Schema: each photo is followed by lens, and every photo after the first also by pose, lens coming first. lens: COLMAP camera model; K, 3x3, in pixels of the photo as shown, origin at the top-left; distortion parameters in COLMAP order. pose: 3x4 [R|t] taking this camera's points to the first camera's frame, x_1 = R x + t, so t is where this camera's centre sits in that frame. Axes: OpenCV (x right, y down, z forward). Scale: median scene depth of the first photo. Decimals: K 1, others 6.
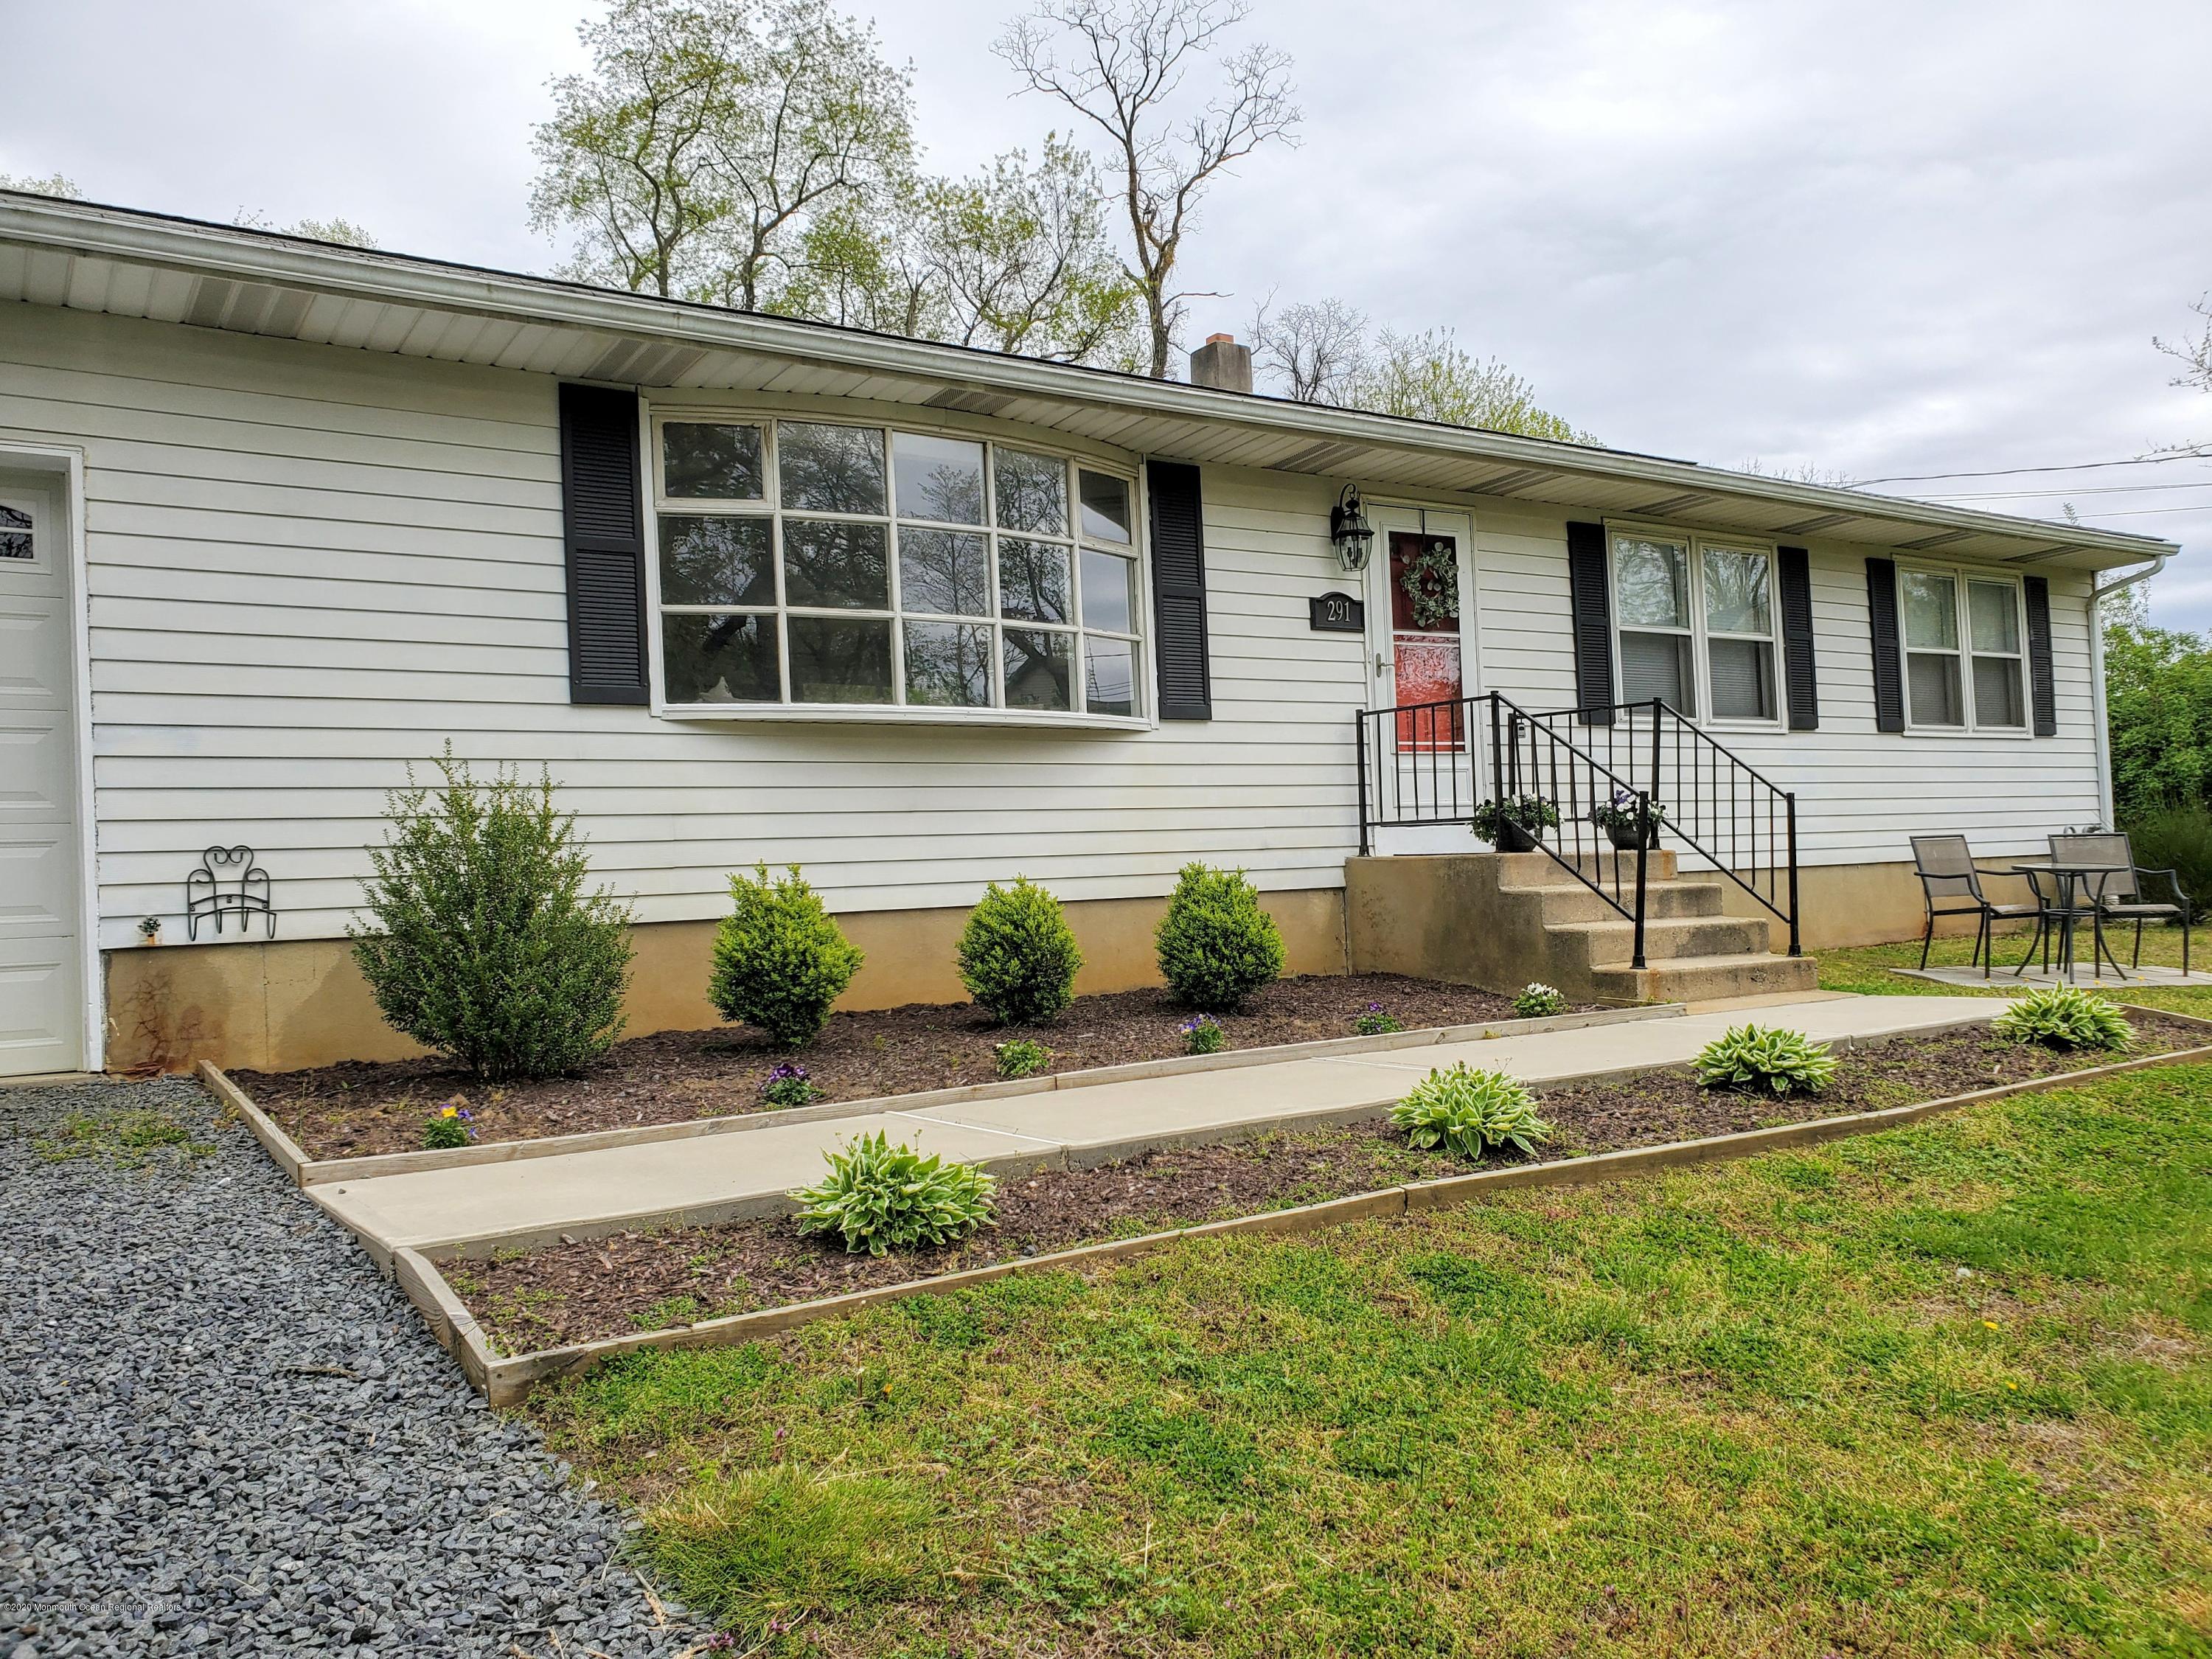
lens RADIAL K [[1707.2, 0, 1106.0], [0, 1707.2, 829.5], [0, 0, 1]] dist [0.045330, -0.002202]
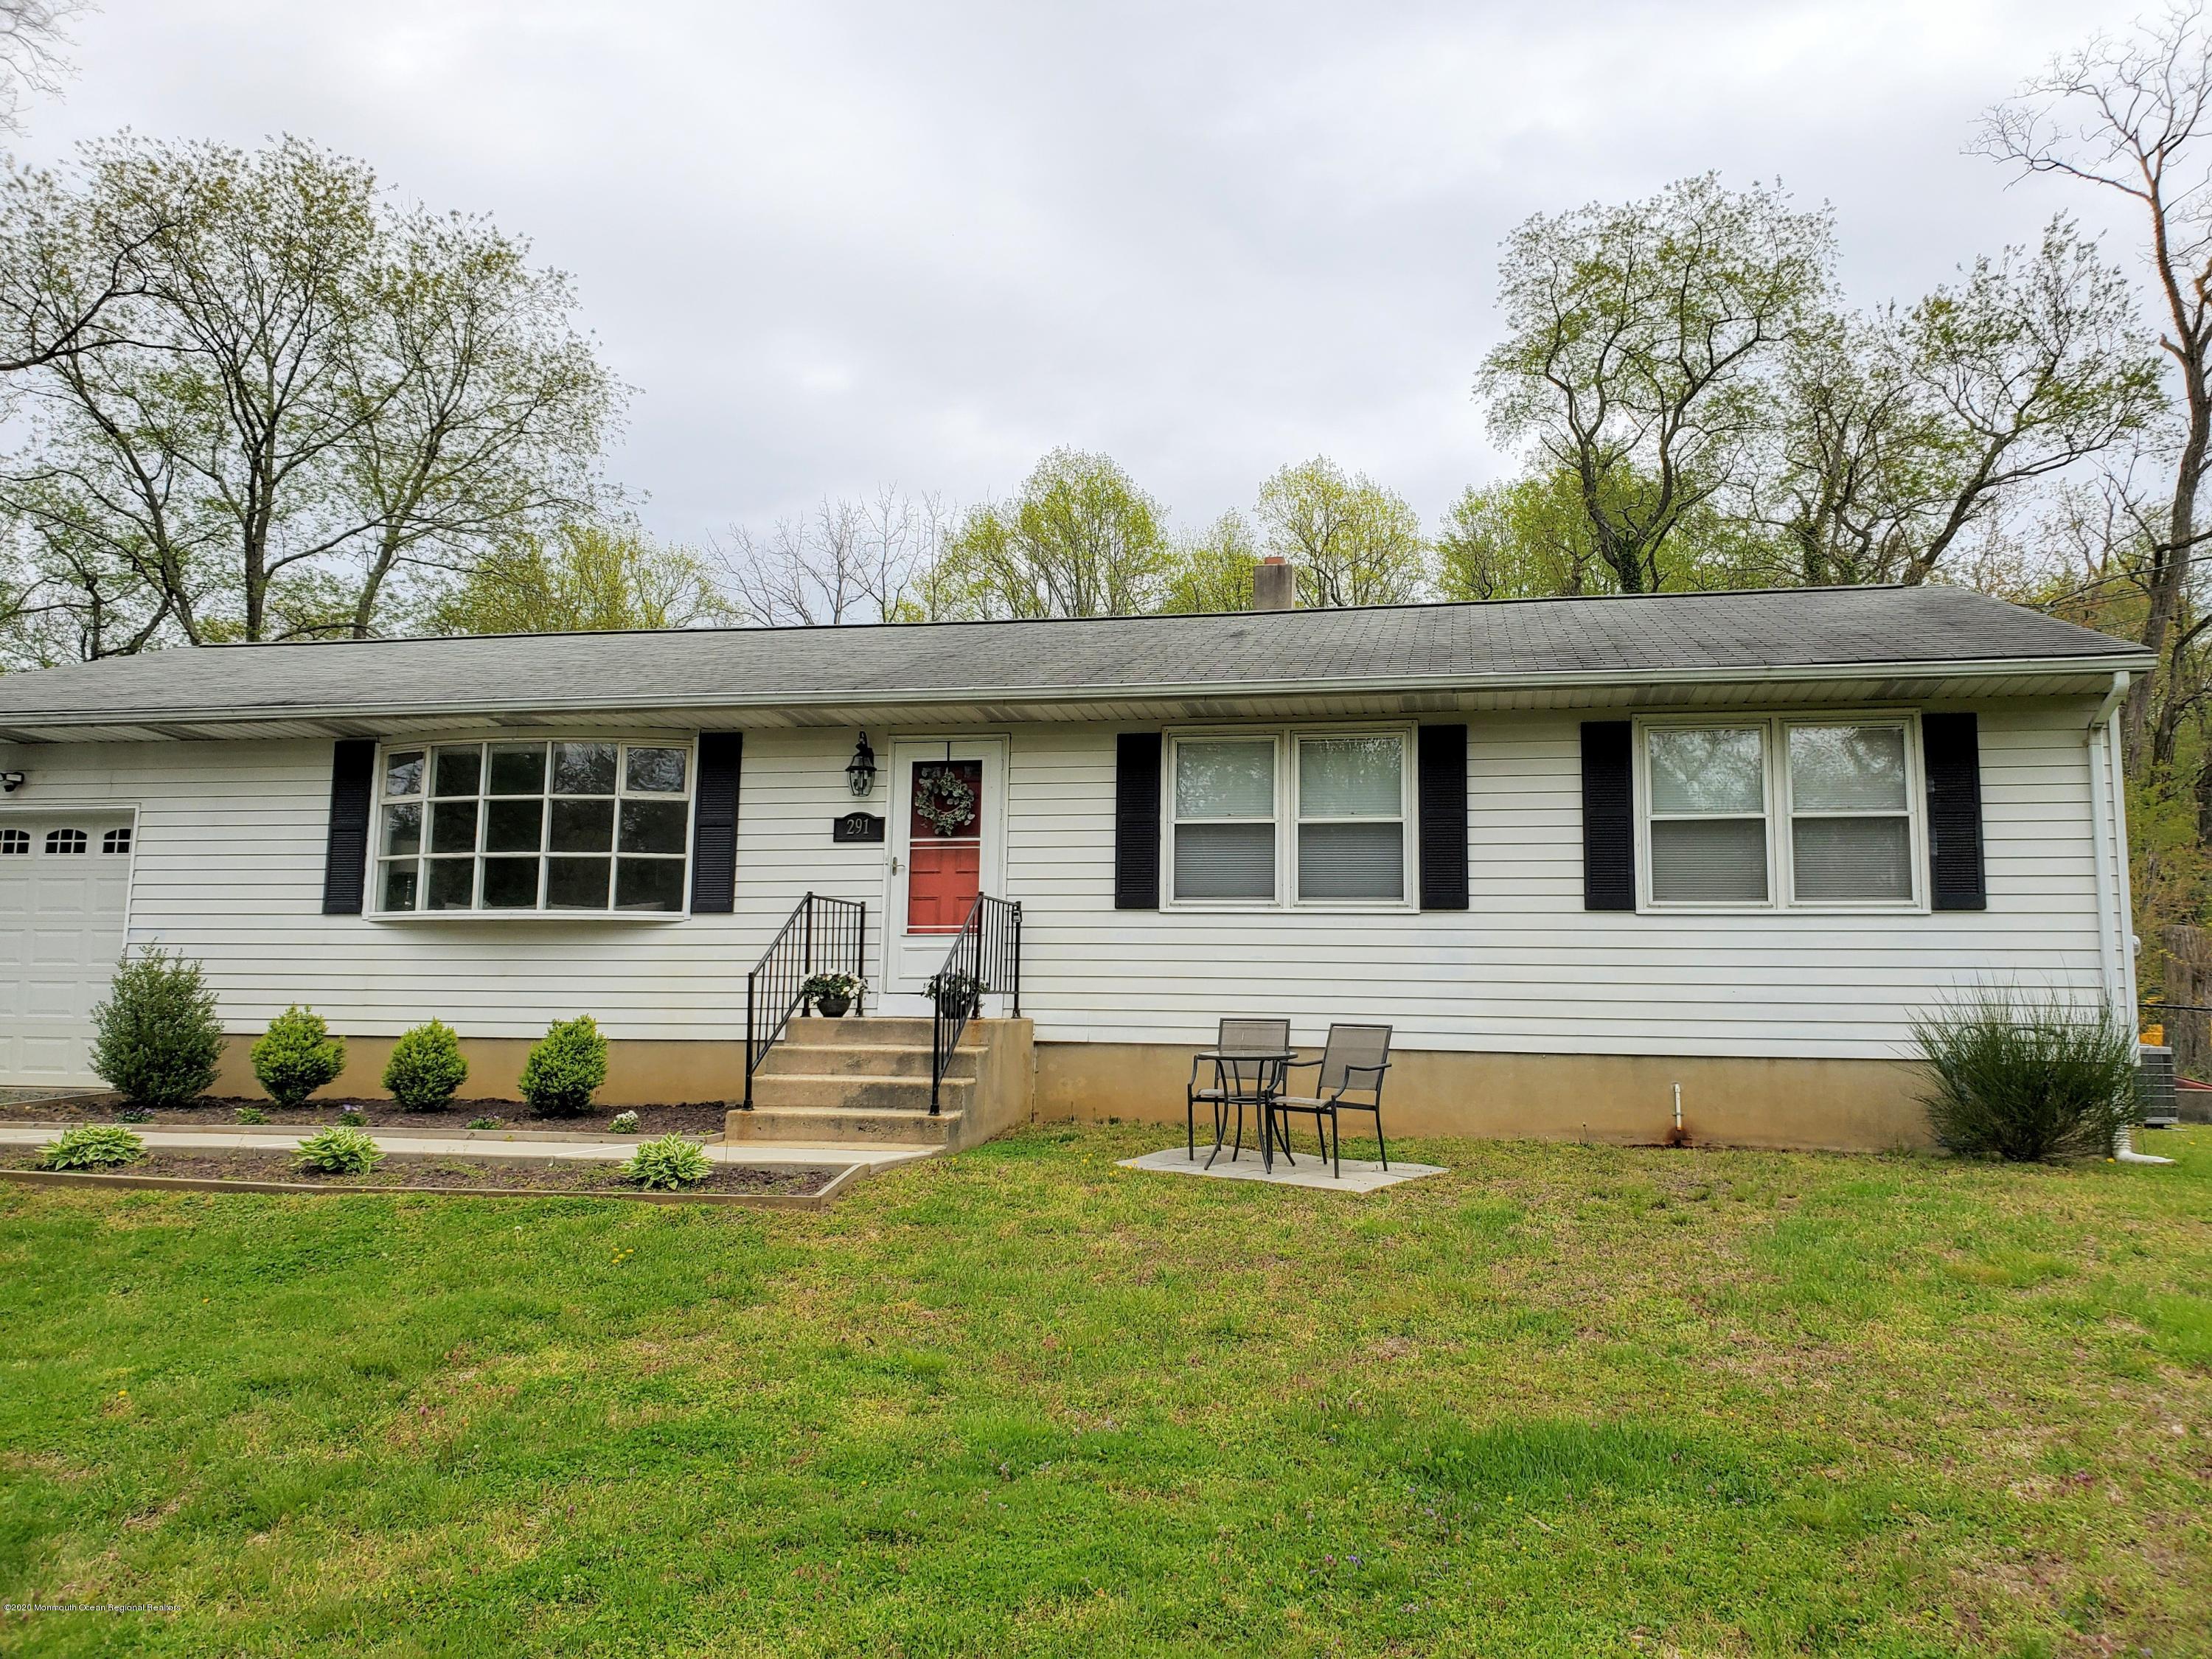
lens RADIAL K [[1721.4, 0, 1106.0], [0, 1721.4, 829.5], [0, 0, 1]] dist [0.010654, -0.001041]
pose [[0.696539, -0.040071, -0.716400, 1.299558], [-0.023288, 0.996651, -0.078389, -0.030626], [0.717141, 0.071285, 0.693273, 0.251792]]
